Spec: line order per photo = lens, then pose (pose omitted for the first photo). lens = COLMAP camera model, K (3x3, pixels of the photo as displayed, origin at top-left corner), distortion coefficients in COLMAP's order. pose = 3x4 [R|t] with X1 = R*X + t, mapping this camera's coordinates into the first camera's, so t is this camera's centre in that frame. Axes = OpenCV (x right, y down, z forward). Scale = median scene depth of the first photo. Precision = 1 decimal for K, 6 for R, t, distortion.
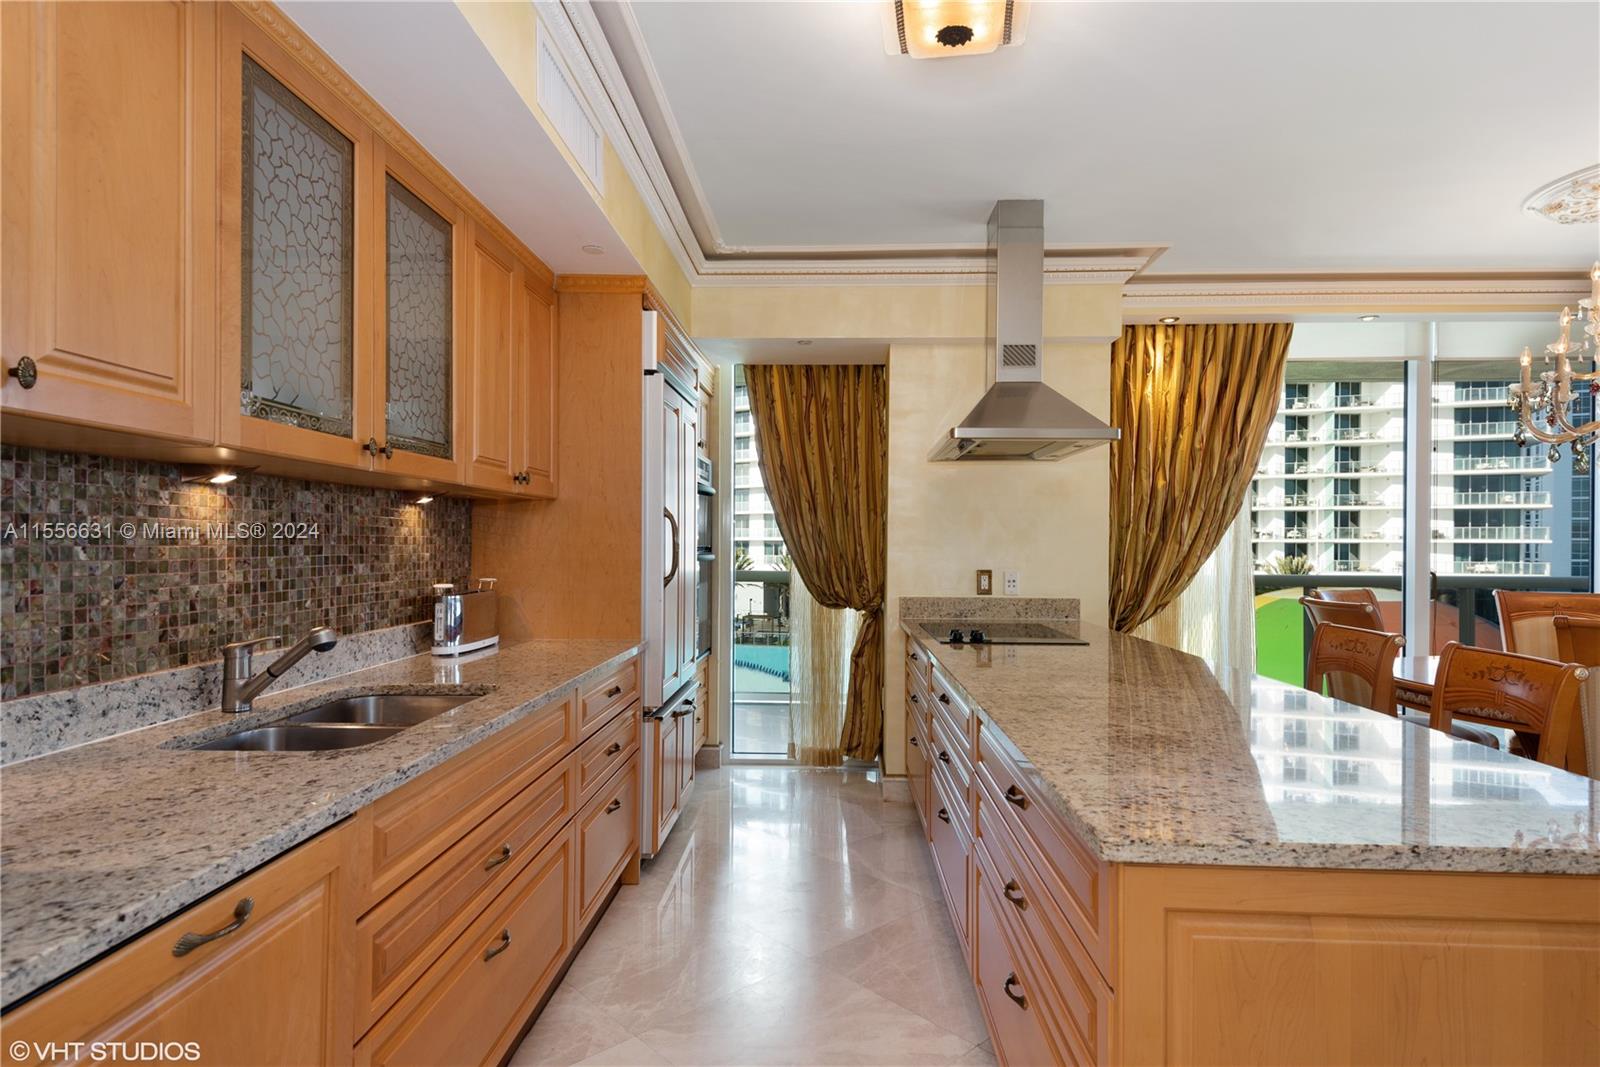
lens RADIAL K [[863.6, 0, 796.9], [0, 863.6, 539.8], [0, 0, 1]] dist [0.023858, -0.000296]
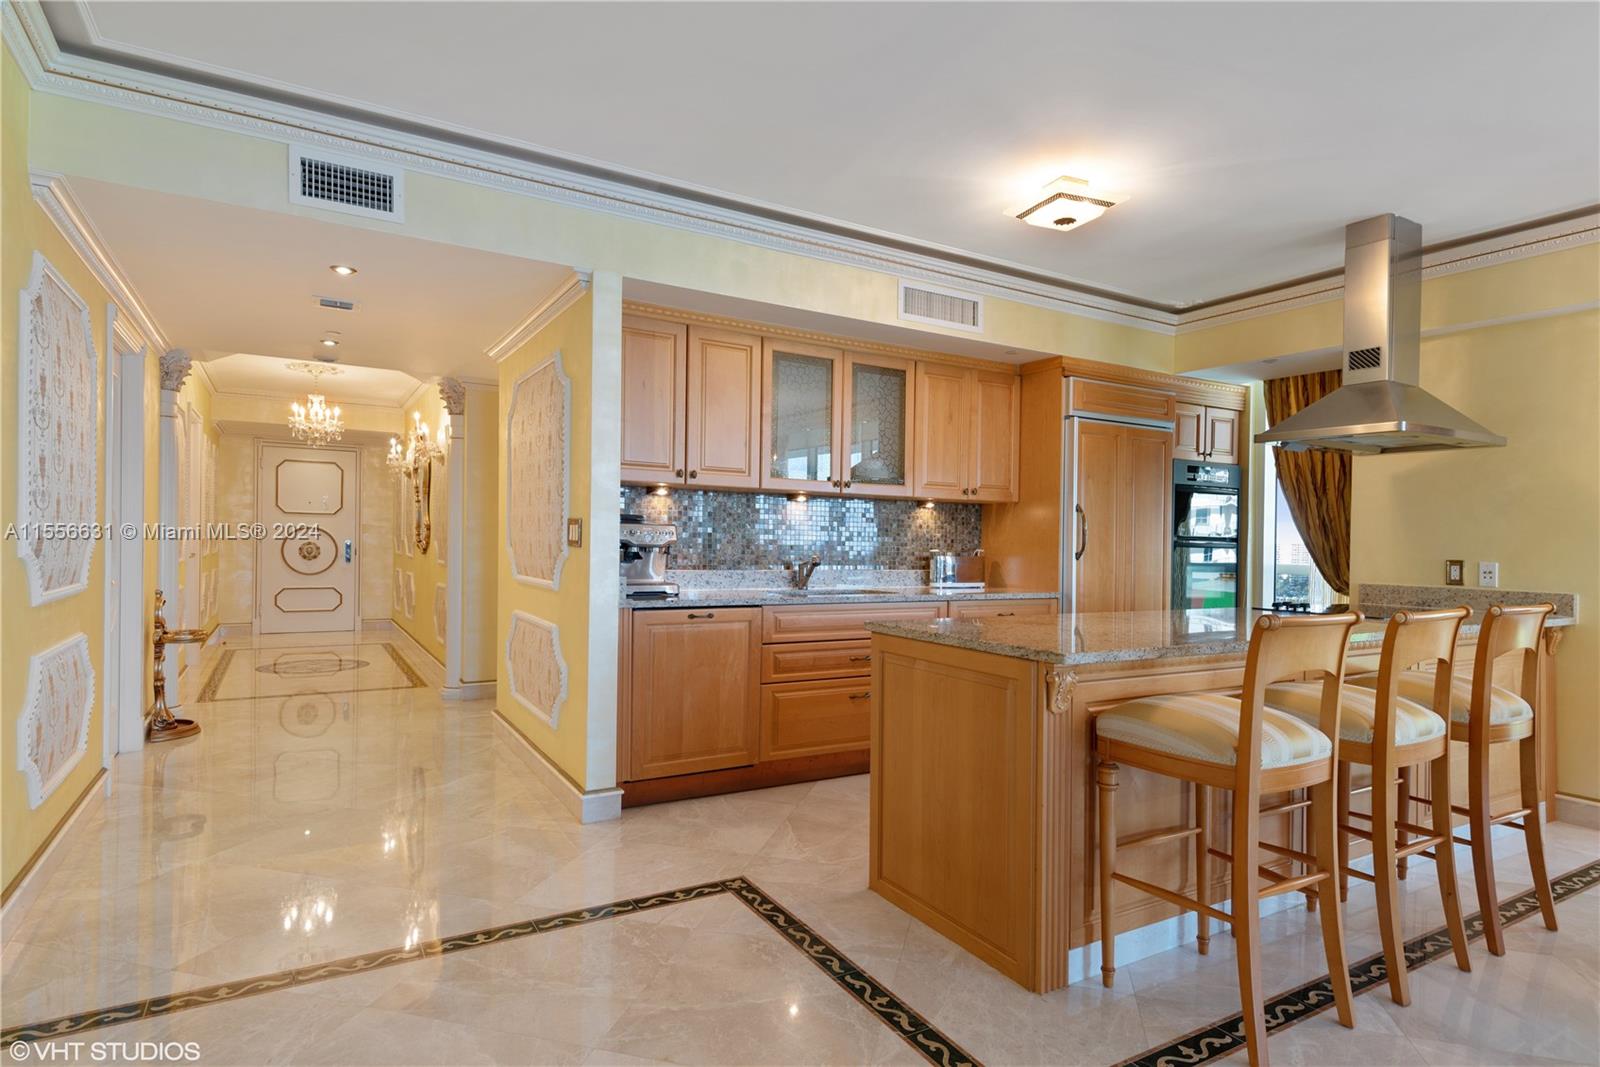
lens RADIAL K [[863.6, 0, 796.9], [0, 863.6, 539.8], [0, 0, 1]] dist [0.023858, -0.000296]
pose [[0.533830, 0.005293, -0.845575, 0.616061], [-0.014211, 0.999895, -0.002713, 0.023546], [0.845473, 0.013465, 0.533849, -0.153620]]
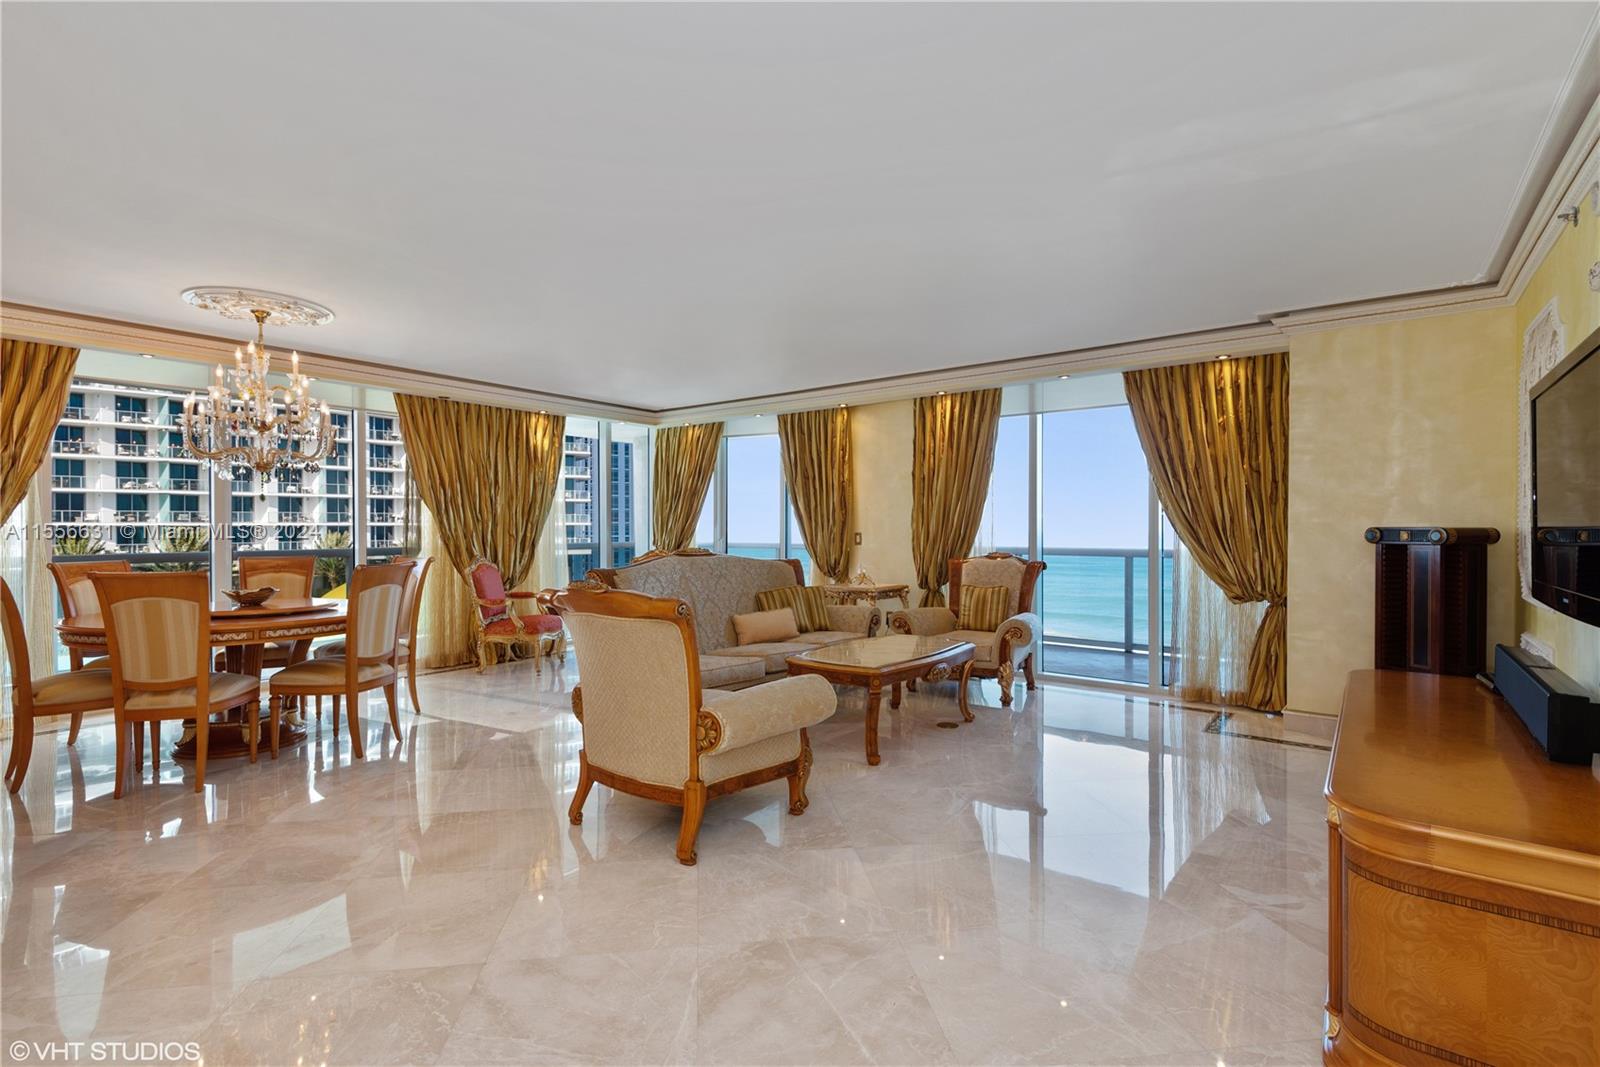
lens RADIAL K [[739.9, 0, 812.4], [0, 739.9, 532.3], [0, 0, 1]] dist [0.063280, -0.046226]
pose [[0.565152, -0.013545, 0.824876, 0.284426], [0.004012, 0.999899, 0.013670, 0.001733], [-0.824977, -0.004416, 0.565149, -0.467800]]
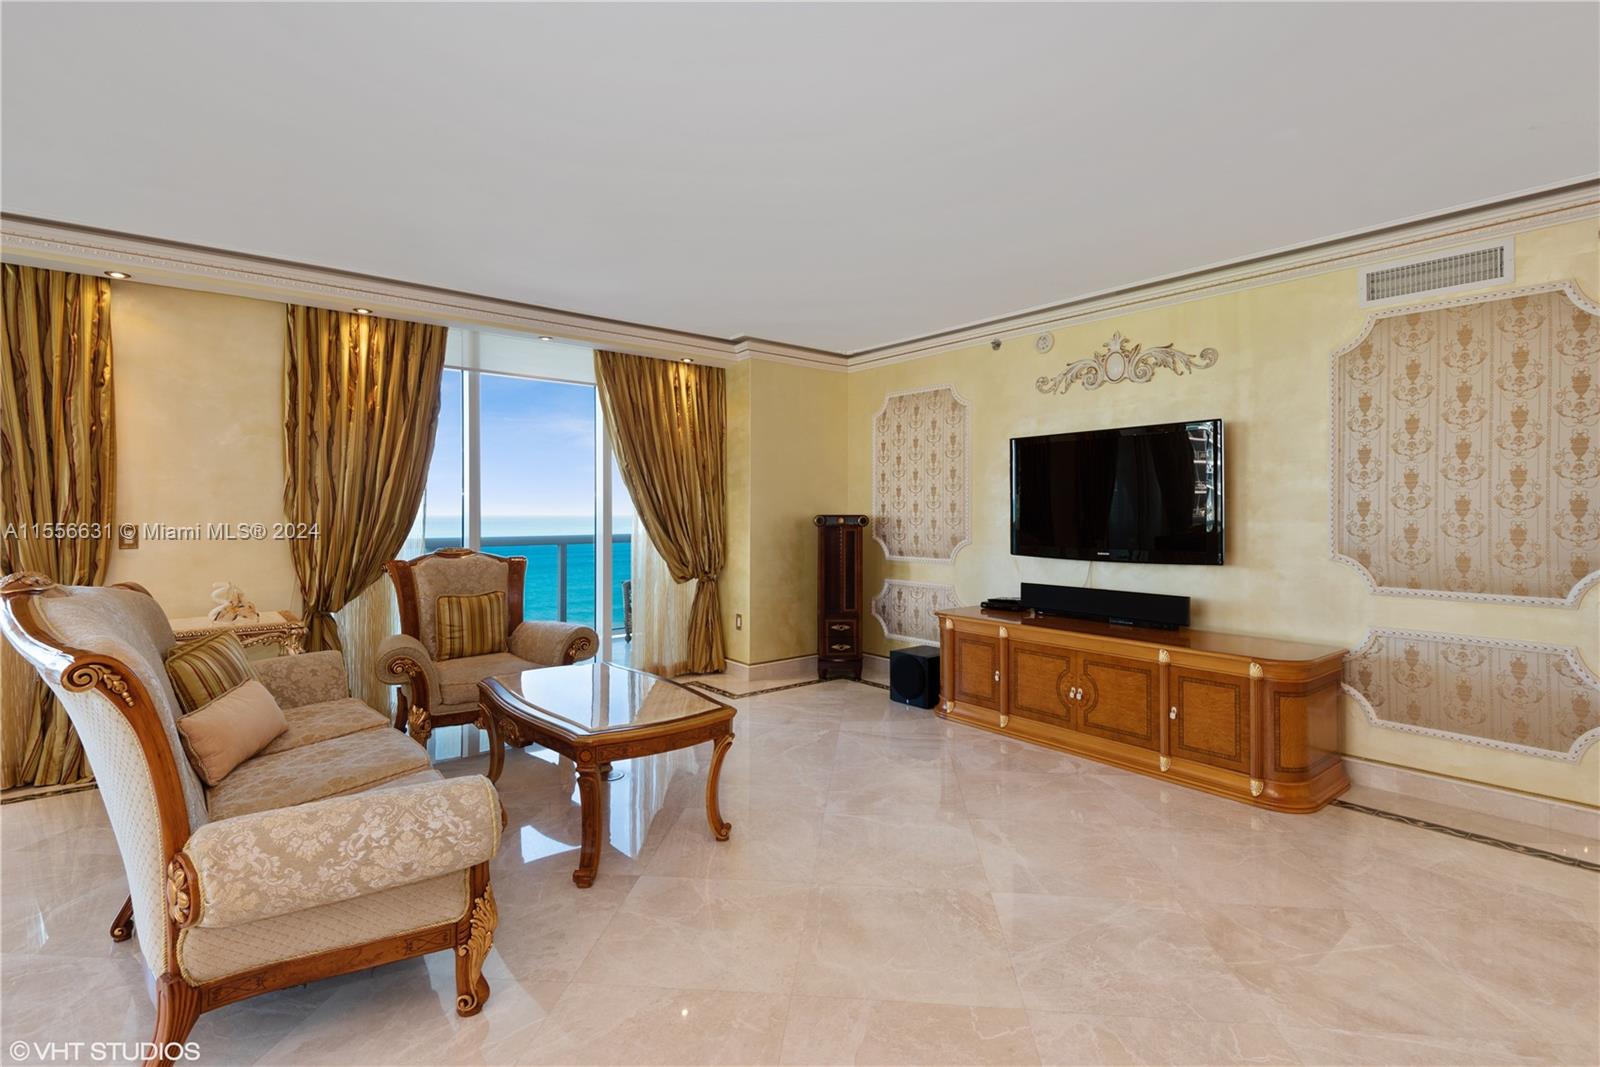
lens RADIAL K [[755.2, 0, 803.4], [0, 755.2, 507.7], [0, 0, 1]] dist [0.037235, -0.017372]
pose [[-0.665360, -0.003706, 0.746513, 0.510947], [-0.006247, 0.999980, -0.000603, 0.000306], [-0.746496, -0.005065, -0.665370, 0.370560]]
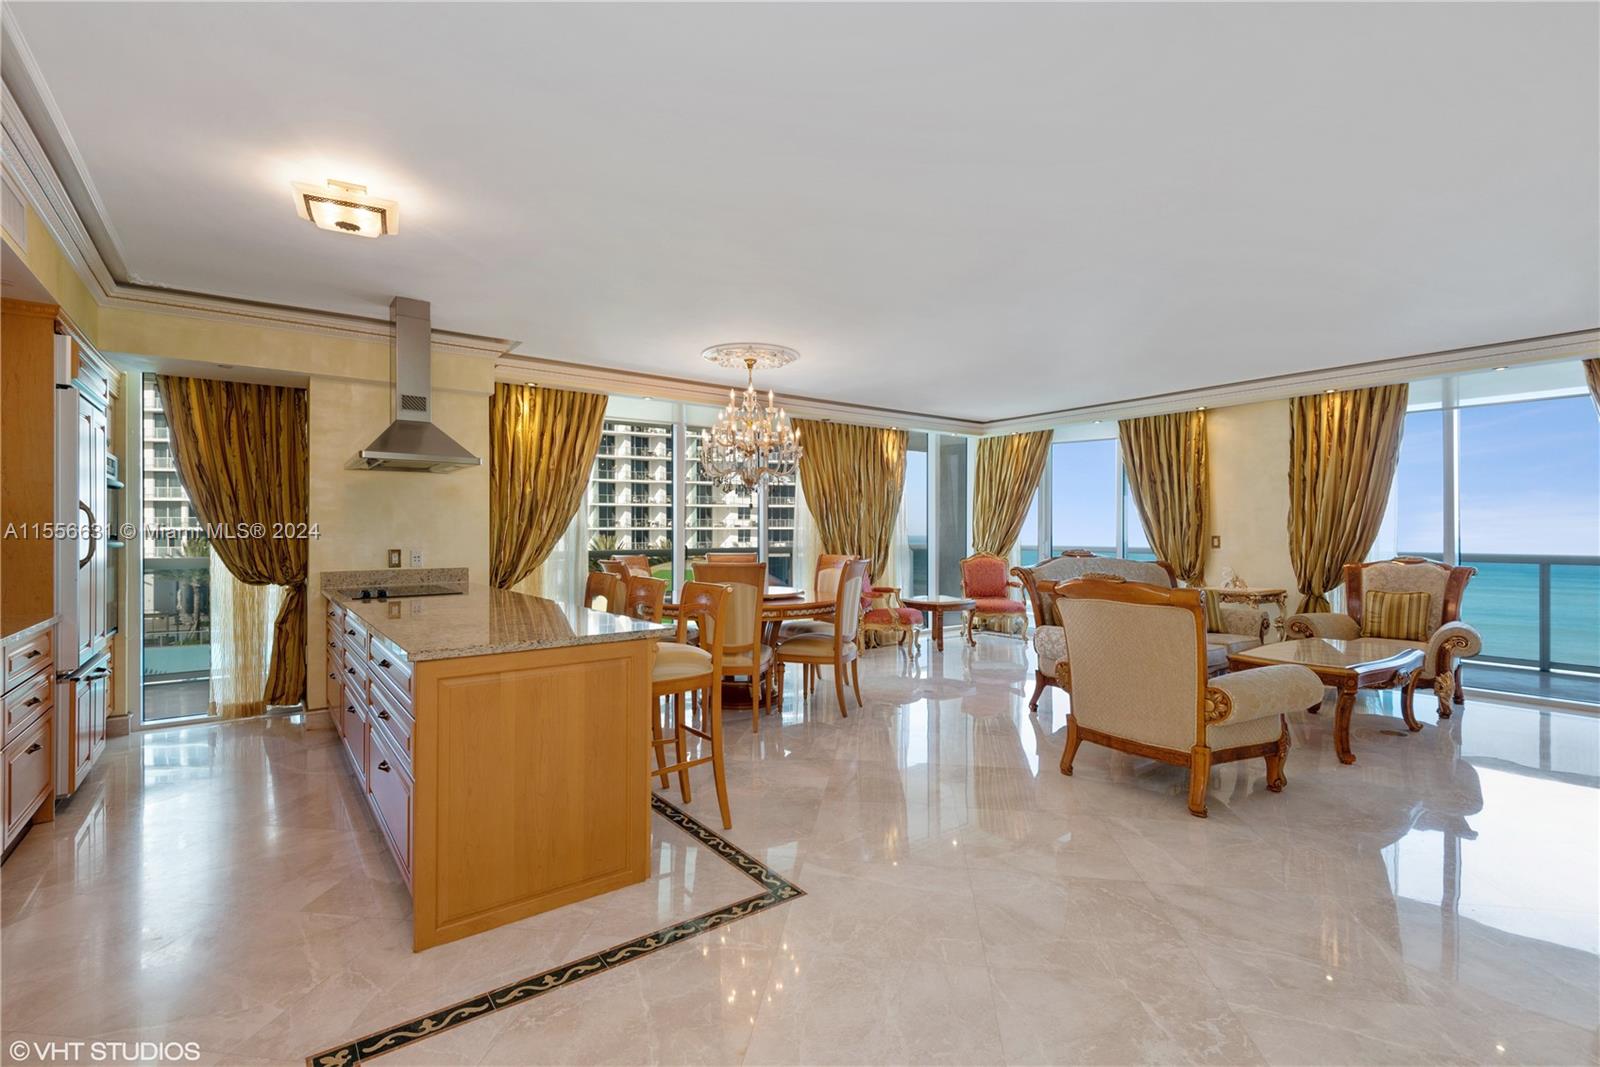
lens RADIAL K [[728.3, 0, 804.3], [0, 728.3, 529.6], [0, 0, 1]] dist [0.027818, -0.016473]
pose [[0.772820, -0.005472, 0.634601, -0.019295], [0.004724, 0.999985, 0.002869, 0.002469], [-0.634607, 0.000781, 0.772835, -0.298176]]
